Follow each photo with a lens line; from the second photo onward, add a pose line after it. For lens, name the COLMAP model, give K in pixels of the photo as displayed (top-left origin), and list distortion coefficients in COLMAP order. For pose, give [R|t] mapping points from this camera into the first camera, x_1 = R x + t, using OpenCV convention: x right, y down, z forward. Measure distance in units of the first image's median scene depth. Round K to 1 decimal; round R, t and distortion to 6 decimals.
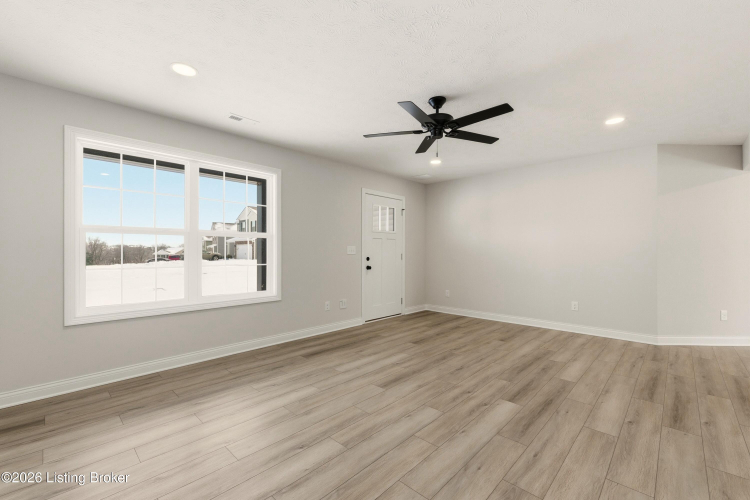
lens RADIAL K [[318.2, 0, 375.0], [0, 318.2, 250.0], [0, 0, 1]] dist [0.011590, -0.000004]
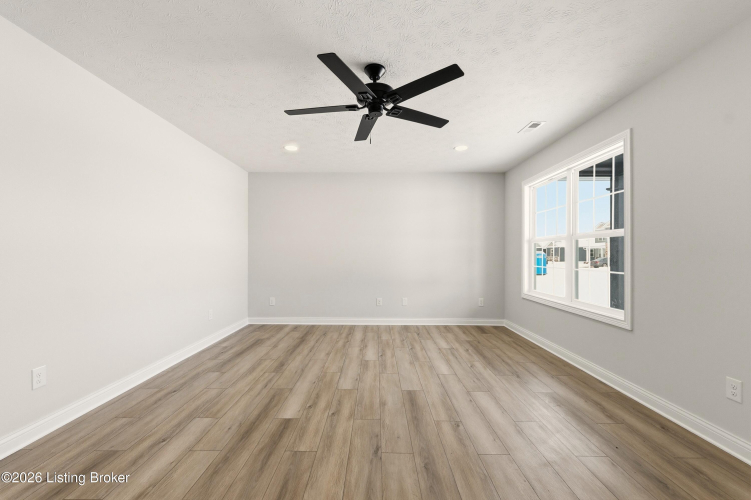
lens RADIAL K [[319.2, 0, 373.7], [0, 319.2, 252.5], [0, 0, 1]] dist [0.003680, 0.000031]
pose [[-0.729264, -0.009015, -0.684173, 0.749443], [-0.002004, 0.999937, -0.011040, 0.010578], [0.684229, -0.006680, -0.729236, 1.574633]]
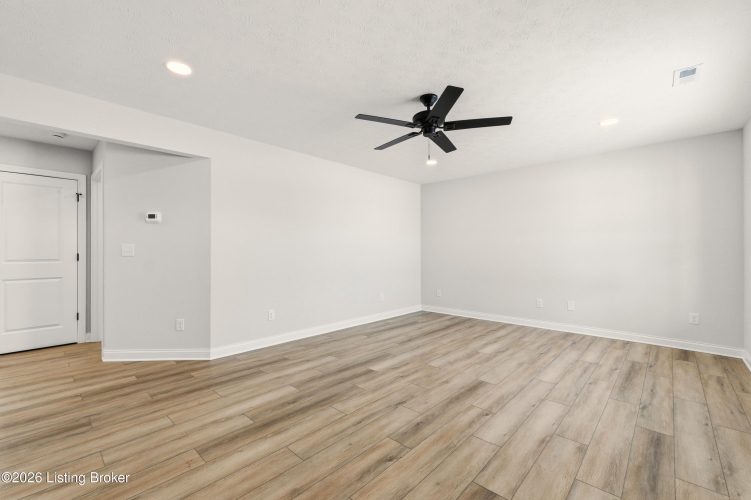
lens RADIAL K [[318.6, 0, 375.5], [0, 318.6, 250.0], [0, 0, 1]] dist [0.011590, -0.000004]
pose [[-0.999863, -0.001265, -0.016485, 0.372812], [-0.001055, 0.999919, -0.012710, 0.012480], [0.016500, -0.012690, -0.999783, 1.952839]]
